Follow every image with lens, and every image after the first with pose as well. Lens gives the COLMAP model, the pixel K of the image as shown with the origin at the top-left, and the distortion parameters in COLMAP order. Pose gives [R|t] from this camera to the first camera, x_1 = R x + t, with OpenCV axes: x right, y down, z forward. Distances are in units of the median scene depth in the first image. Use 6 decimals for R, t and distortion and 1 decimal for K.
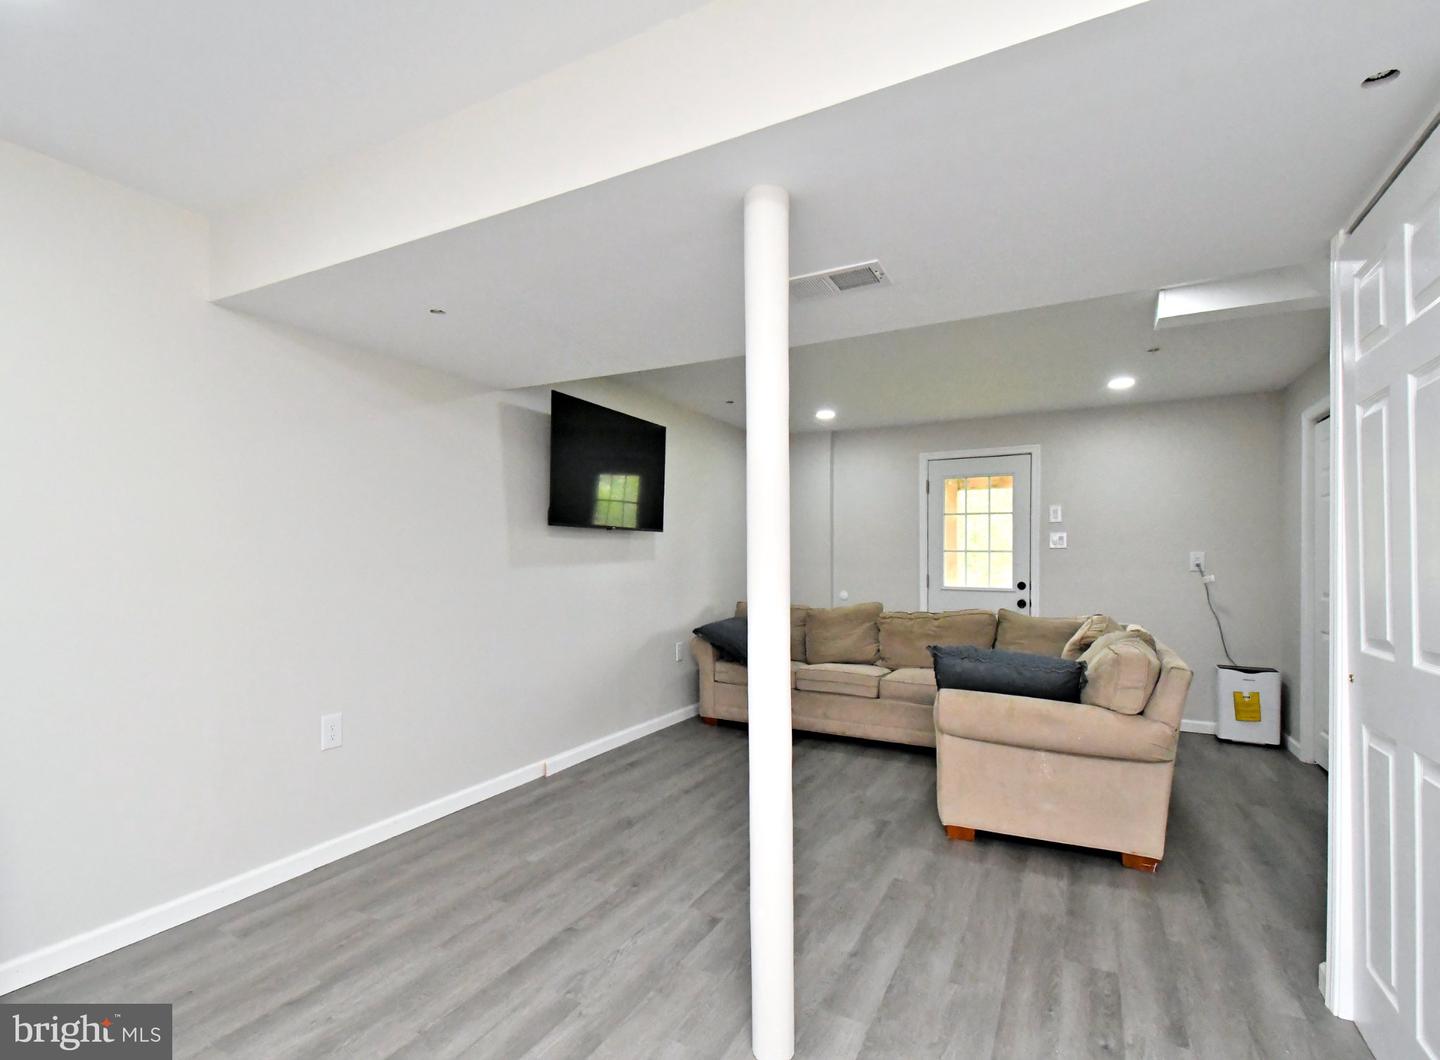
lens RADIAL K [[645.6, 0, 766.0], [0, 645.6, 572.0], [0, 0, 1]] dist [0.044575, -0.000020]
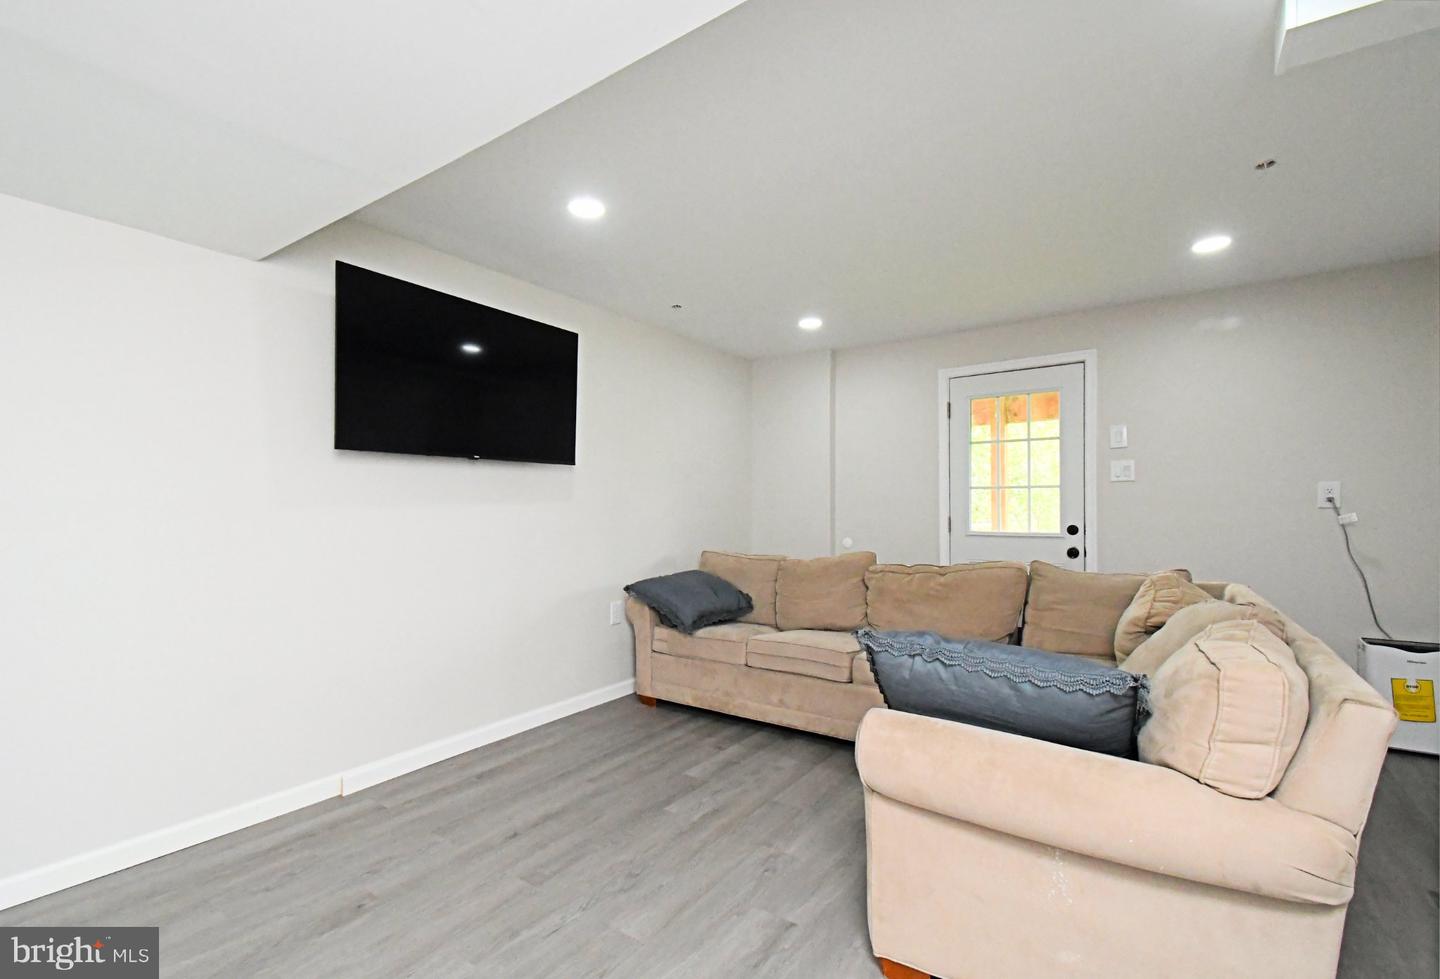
lens RADIAL K [[632.5, 0, 717.5], [0, 632.5, 516.5], [0, 0, 1]] dist [0.036682, -0.014130]
pose [[0.987541, -0.010194, -0.157030, 0.123848], [0.009435, 0.999940, -0.005573, 0.007020], [0.157077, 0.004022, 0.987578, 0.233856]]
